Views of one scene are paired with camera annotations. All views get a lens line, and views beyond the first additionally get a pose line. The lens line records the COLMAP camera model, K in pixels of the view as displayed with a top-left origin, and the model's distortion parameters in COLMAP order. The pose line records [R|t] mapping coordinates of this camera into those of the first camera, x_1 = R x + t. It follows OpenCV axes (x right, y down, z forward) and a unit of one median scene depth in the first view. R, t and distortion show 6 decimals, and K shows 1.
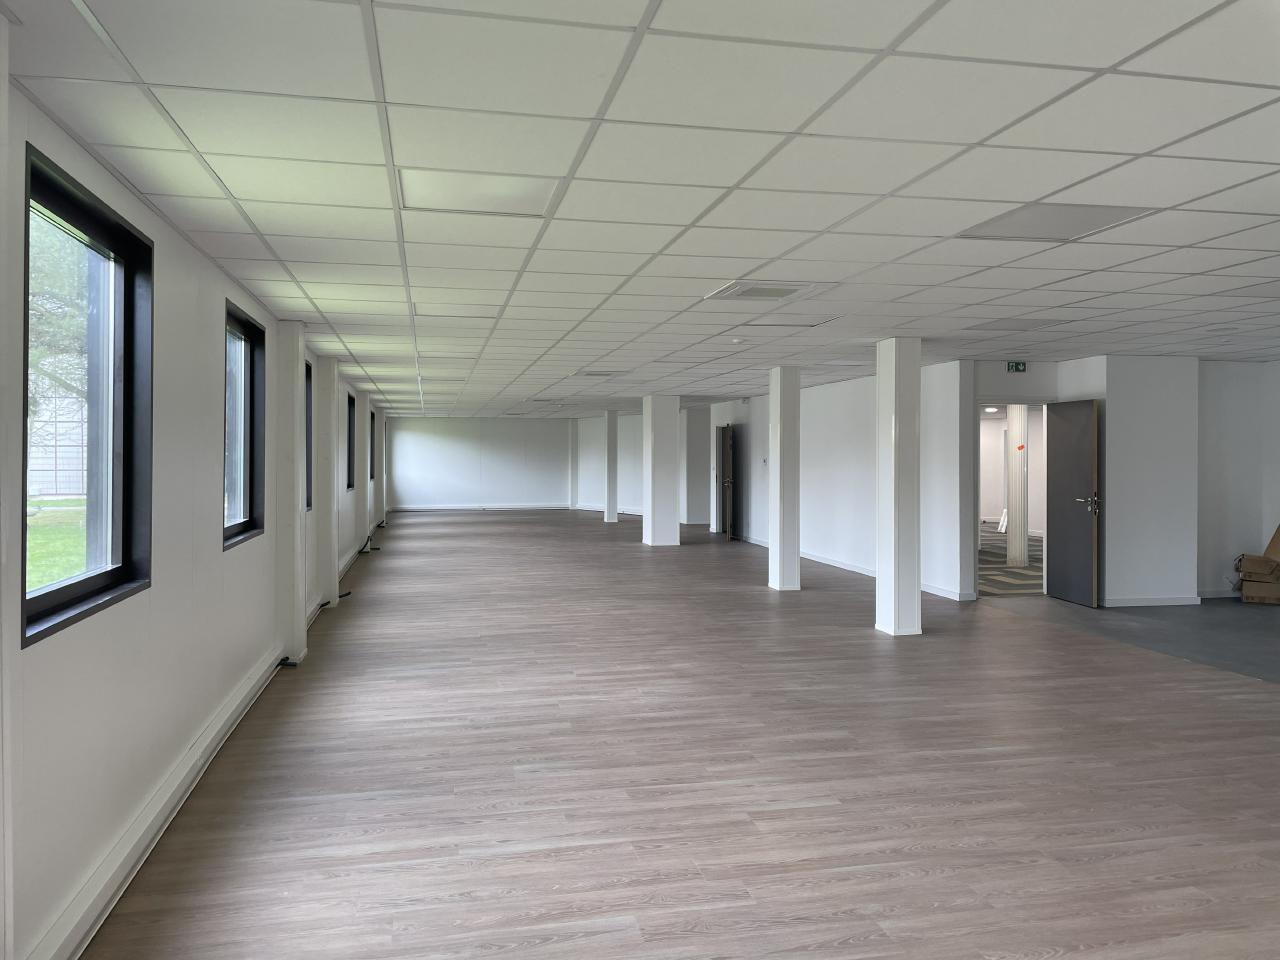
lens RADIAL K [[977.6, 0, 640.5], [0, 977.6, 476.6], [0, 0, 1]] dist [-0.002053, -0.000360]
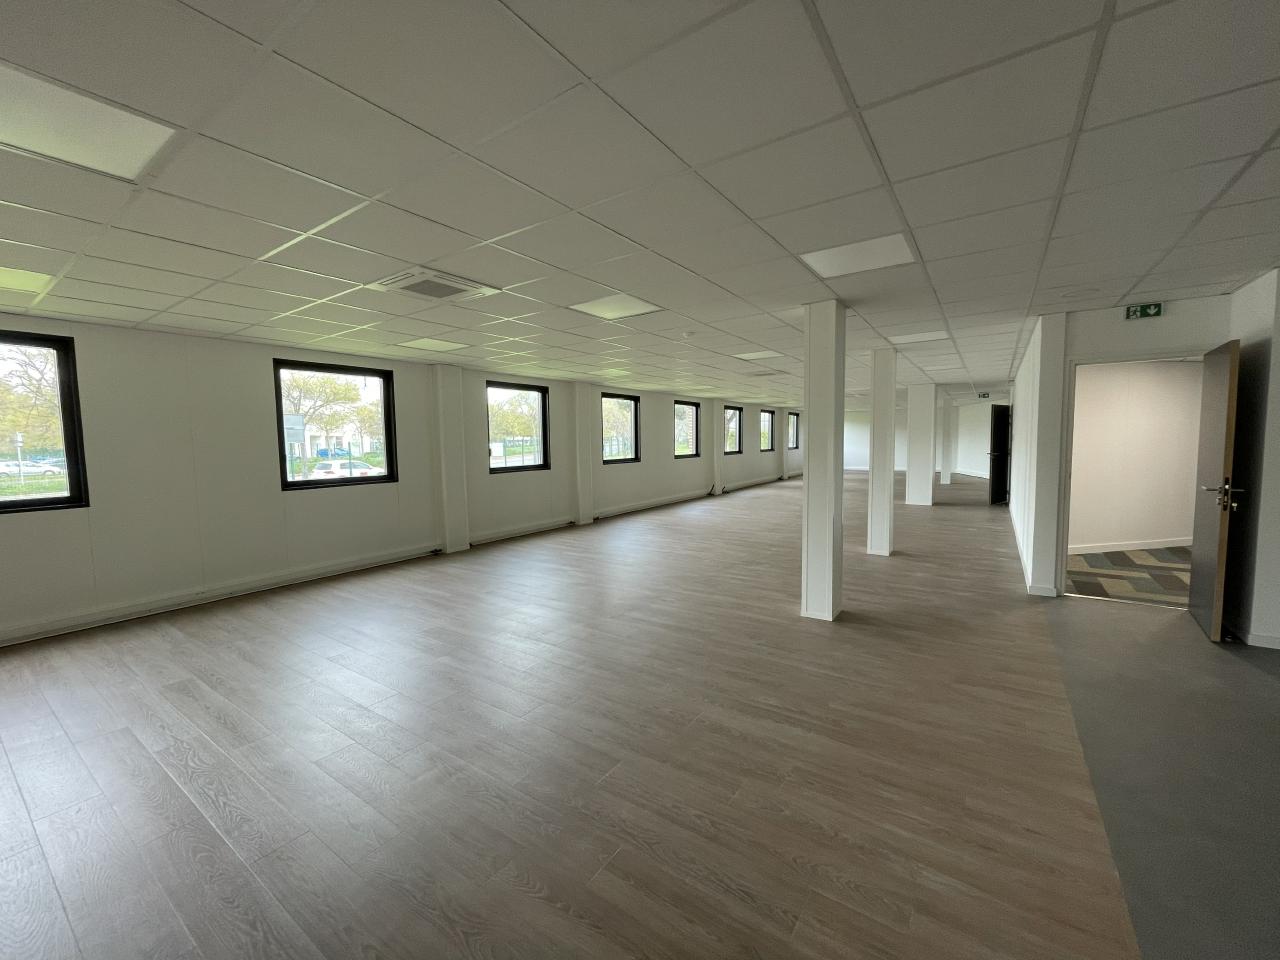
lens RADIAL K [[518.3, 0, 638.1], [0, 518.3, 490.1], [0, 0, 1]] dist [-0.001563, -0.000518]
pose [[0.680785, 0.062039, -0.729852, 0.420018], [-0.002646, 0.996609, 0.082246, -0.005683], [0.732479, -0.054060, 0.678640, 0.433001]]
